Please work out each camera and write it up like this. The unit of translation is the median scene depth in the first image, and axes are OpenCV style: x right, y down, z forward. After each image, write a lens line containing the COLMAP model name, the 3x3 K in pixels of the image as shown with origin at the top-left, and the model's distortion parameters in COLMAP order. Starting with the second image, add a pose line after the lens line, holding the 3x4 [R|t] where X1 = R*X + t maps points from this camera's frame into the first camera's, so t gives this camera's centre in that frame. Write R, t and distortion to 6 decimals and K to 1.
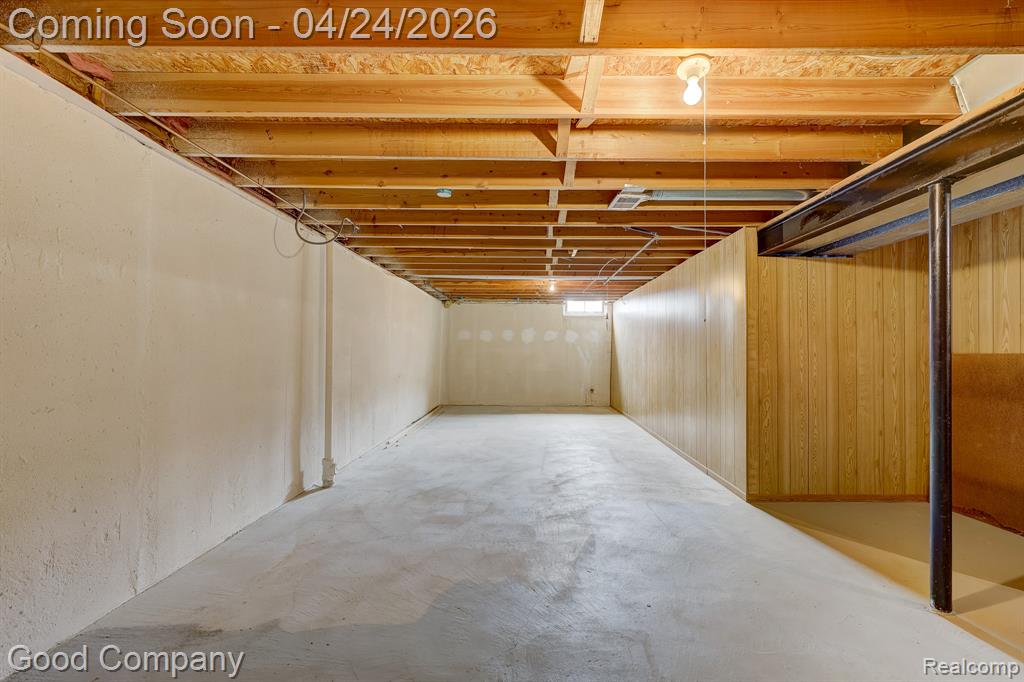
lens RADIAL K [[399.3, 0, 513.4], [0, 399.3, 346.3], [0, 0, 1]] dist [0.001741, 0.000444]
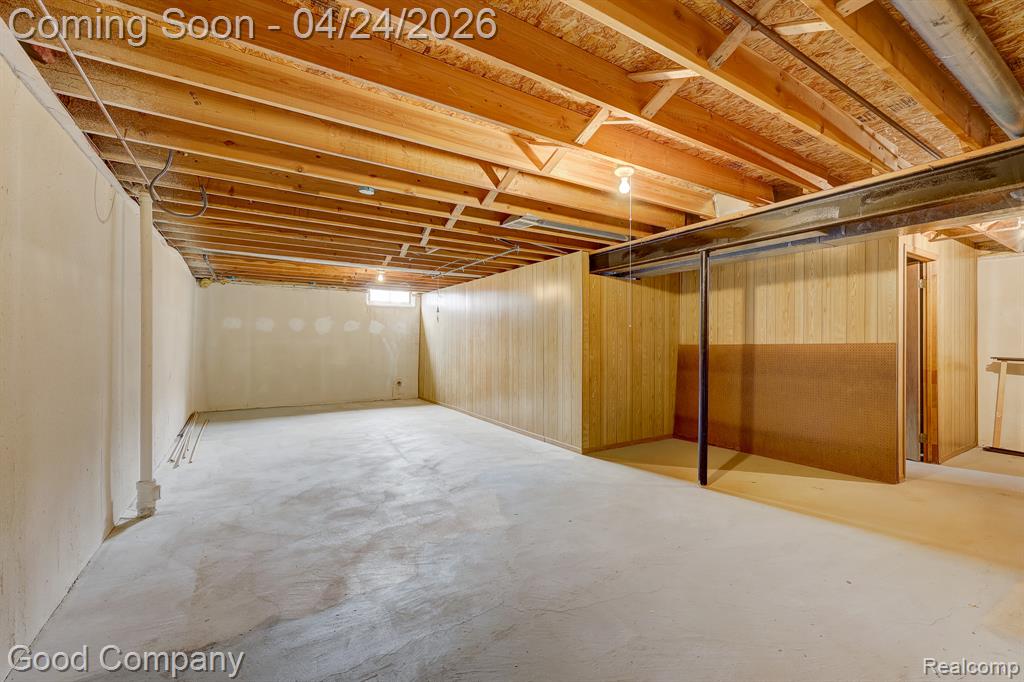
lens RADIAL K [[429.2, 0, 507.3], [0, 429.2, 343.4], [0, 0, 1]] dist [0.000697, 0.000047]
pose [[0.861860, -0.003217, 0.507136, -0.339007], [-0.004211, 0.999900, 0.013500, -0.005910], [-0.507129, -0.013770, 0.861760, -0.110291]]
